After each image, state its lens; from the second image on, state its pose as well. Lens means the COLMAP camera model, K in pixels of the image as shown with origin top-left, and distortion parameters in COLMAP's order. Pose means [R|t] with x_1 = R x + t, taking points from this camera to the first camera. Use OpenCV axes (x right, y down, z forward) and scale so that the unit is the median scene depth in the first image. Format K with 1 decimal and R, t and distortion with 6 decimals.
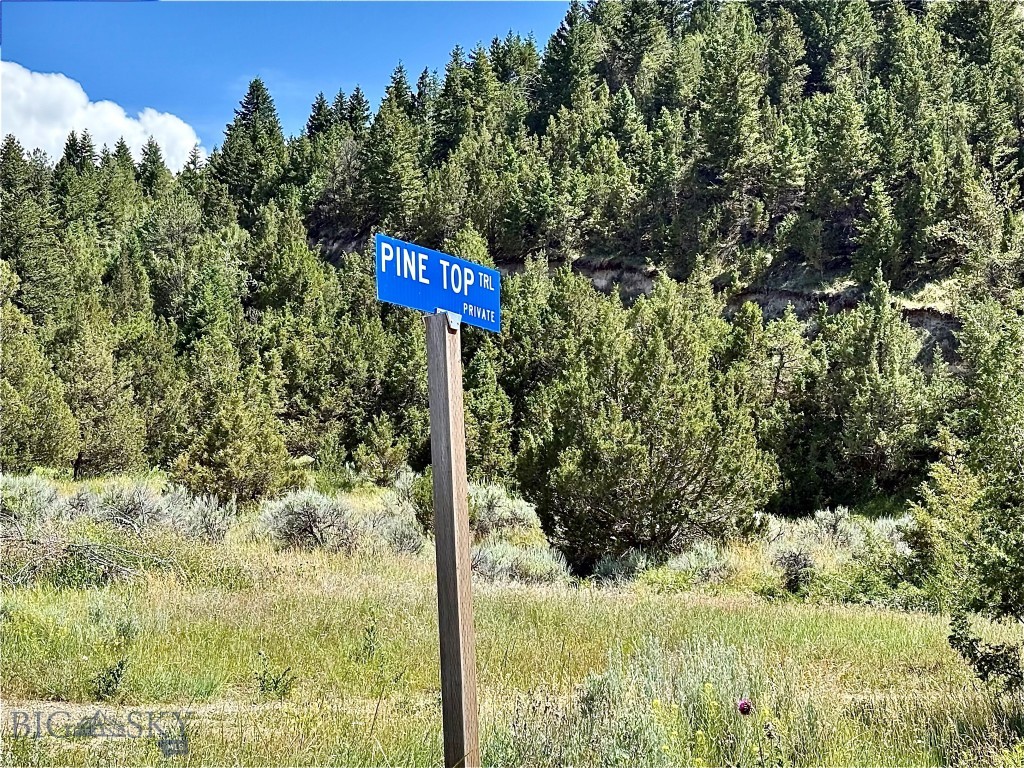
lens RADIAL K [[1667.8, 0, 512.0], [0, 1667.8, 384.0], [0, 0, 1]] dist [0.087494, 0.201945]
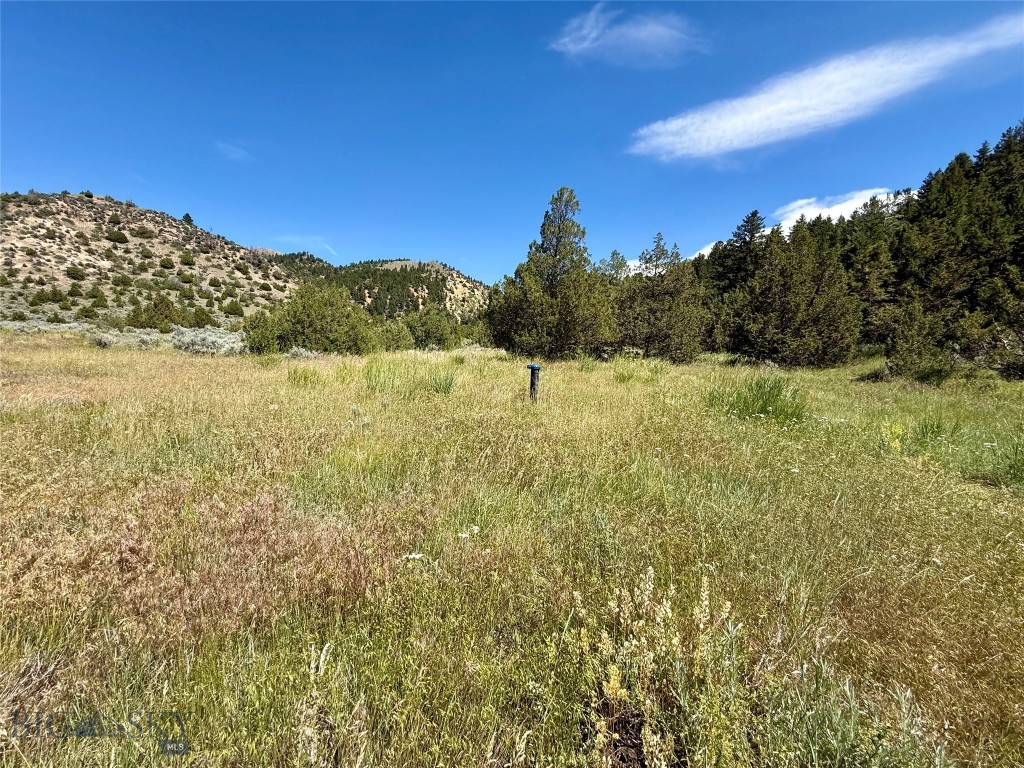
lens RADIAL K [[405.9, 0, 512.0], [0, 405.9, 384.0], [0, 0, 1]] dist [-0.000685, -0.000104]
pose [[0.536861, 0.062262, -0.841370, -0.041591], [0.036513, 0.994624, 0.096901, 0.033694], [0.842880, -0.082744, 0.531701, 0.607953]]
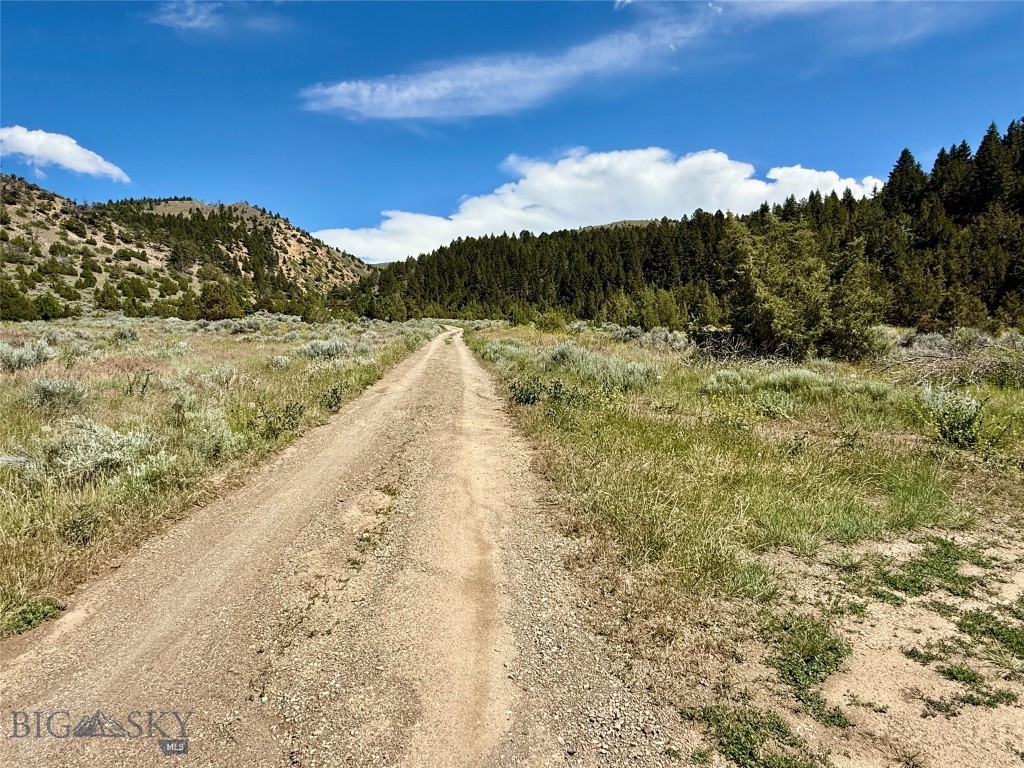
lens RADIAL K [[586.7, 0, 512.0], [0, 586.7, 384.0], [0, 0, 1]] dist [-0.005303, -0.000377]
pose [[0.756861, 0.026516, -0.653038, -0.057977], [0.068315, 0.990494, 0.119394, 0.002657], [0.649996, -0.134977, 0.747854, 0.048335]]
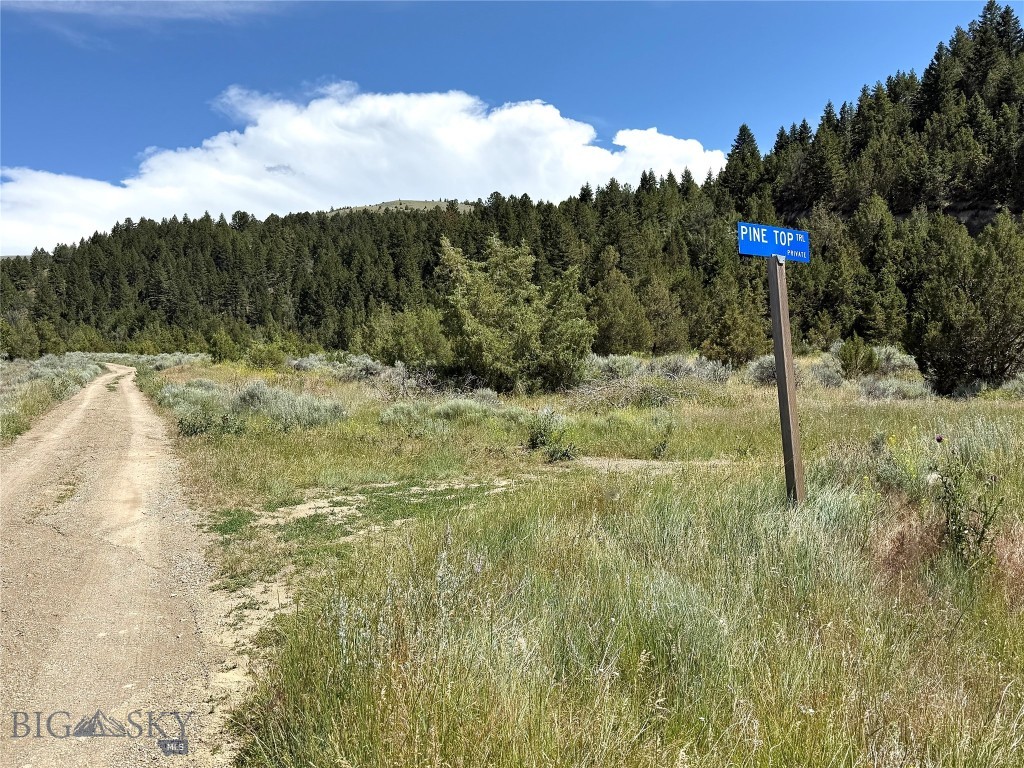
lens RADIAL K [[911.8, 0, 512.0], [0, 911.8, 384.0], [0, 0, 1]] dist [0.156647, -0.312083]
pose [[0.914727, -0.043236, -0.401752, 0.007488], [0.078100, 0.994428, 0.070802, 0.000582], [0.396452, -0.096142, 0.913007, -0.013051]]
